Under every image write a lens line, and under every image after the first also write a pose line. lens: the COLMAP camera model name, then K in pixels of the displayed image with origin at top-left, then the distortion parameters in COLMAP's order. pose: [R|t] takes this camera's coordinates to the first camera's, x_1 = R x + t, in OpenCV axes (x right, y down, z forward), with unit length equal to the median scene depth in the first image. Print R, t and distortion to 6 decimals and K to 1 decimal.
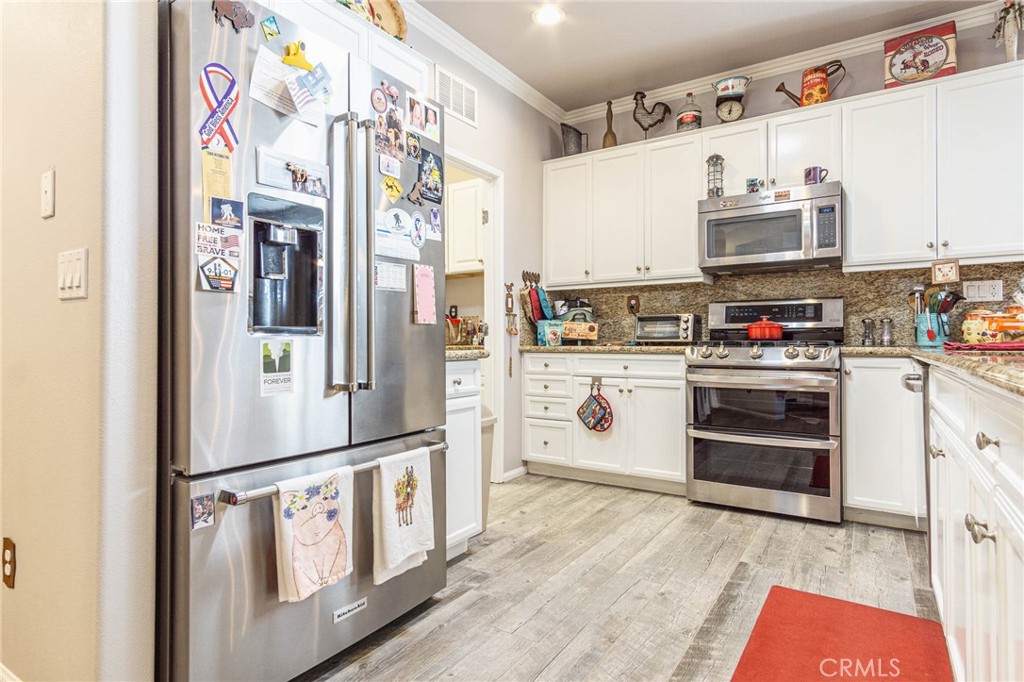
lens RADIAL K [[553.8, 0, 512.0], [0, 553.8, 341.0], [0, 0, 1]] dist [-0.000190, 0.001102]
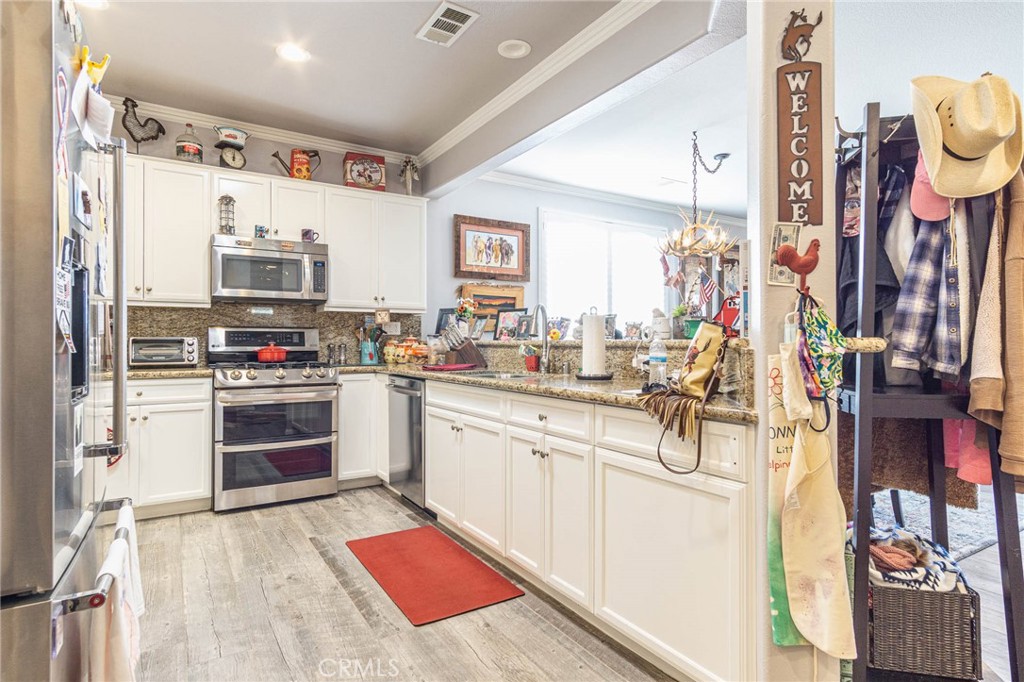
lens RADIAL K [[553.8, 0, 512.0], [0, 553.8, 341.0], [0, 0, 1]] dist [-0.000190, 0.001102]
pose [[0.395188, 0.001823, 0.918598, -0.475537], [-0.004071, 0.999992, -0.000233, -0.052242], [-0.918591, -0.003647, 0.395192, 0.040493]]
